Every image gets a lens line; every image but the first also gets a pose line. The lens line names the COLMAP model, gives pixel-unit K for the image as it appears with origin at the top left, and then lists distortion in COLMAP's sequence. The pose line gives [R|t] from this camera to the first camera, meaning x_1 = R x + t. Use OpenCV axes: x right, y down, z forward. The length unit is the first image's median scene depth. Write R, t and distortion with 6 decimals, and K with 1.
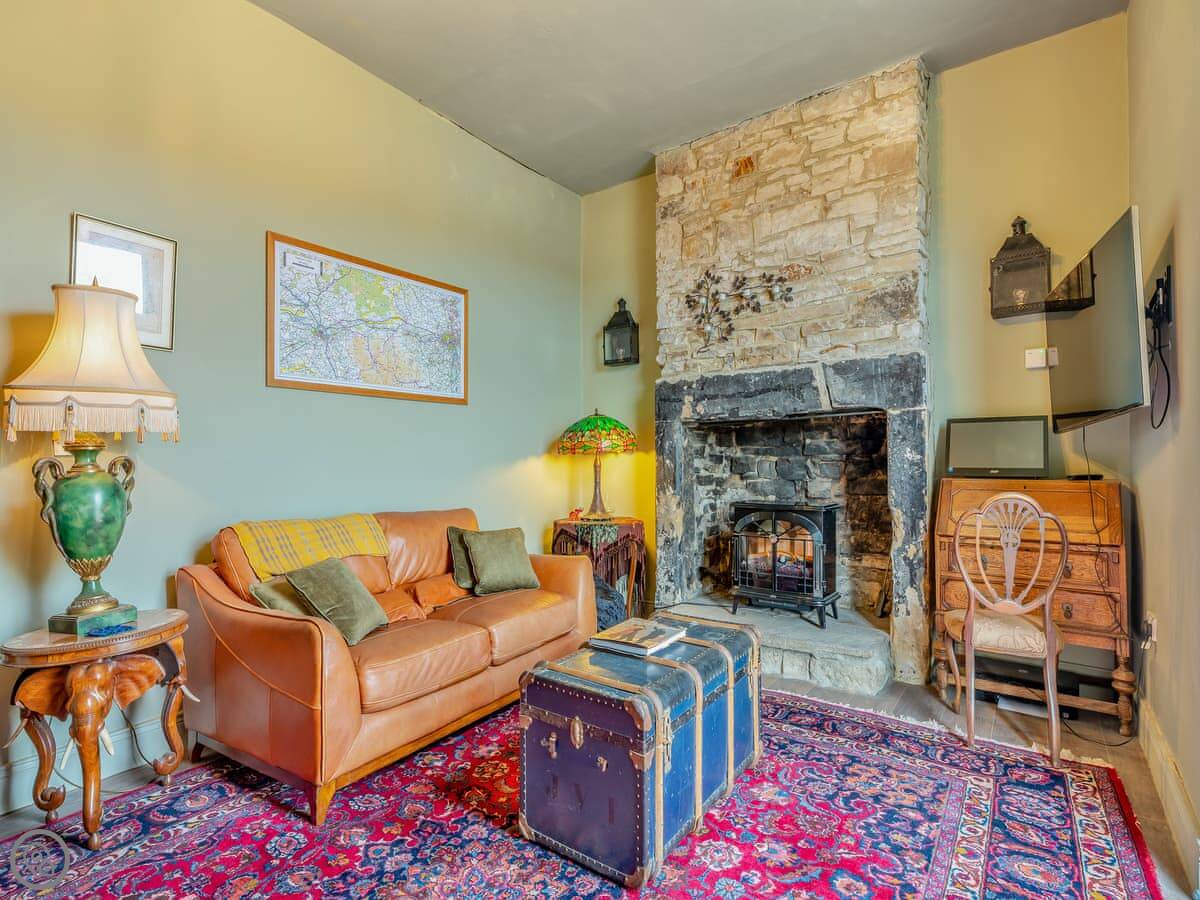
lens RADIAL K [[592.1, 0, 596.1], [0, 592.1, 461.6], [0, 0, 1]] dist [0.001090, 0.000324]
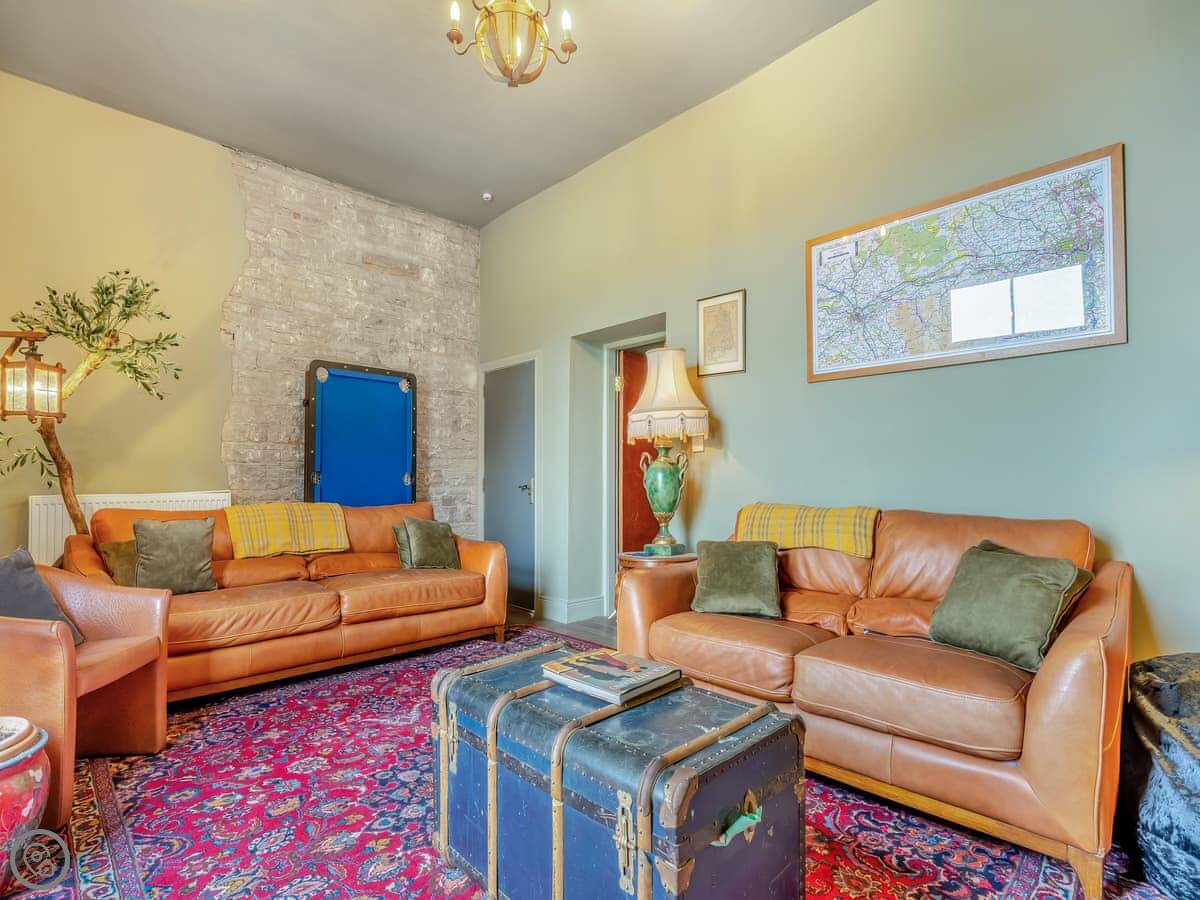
lens RADIAL K [[592.1, 0, 596.1], [0, 592.1, 461.6], [0, 0, 1]] dist [0.001090, 0.000324]
pose [[-0.194506, -0.013327, -0.980811, 0.578393], [0.004653, 0.999884, -0.014509, 0.030952], [0.980890, -0.007386, -0.194422, 0.814076]]
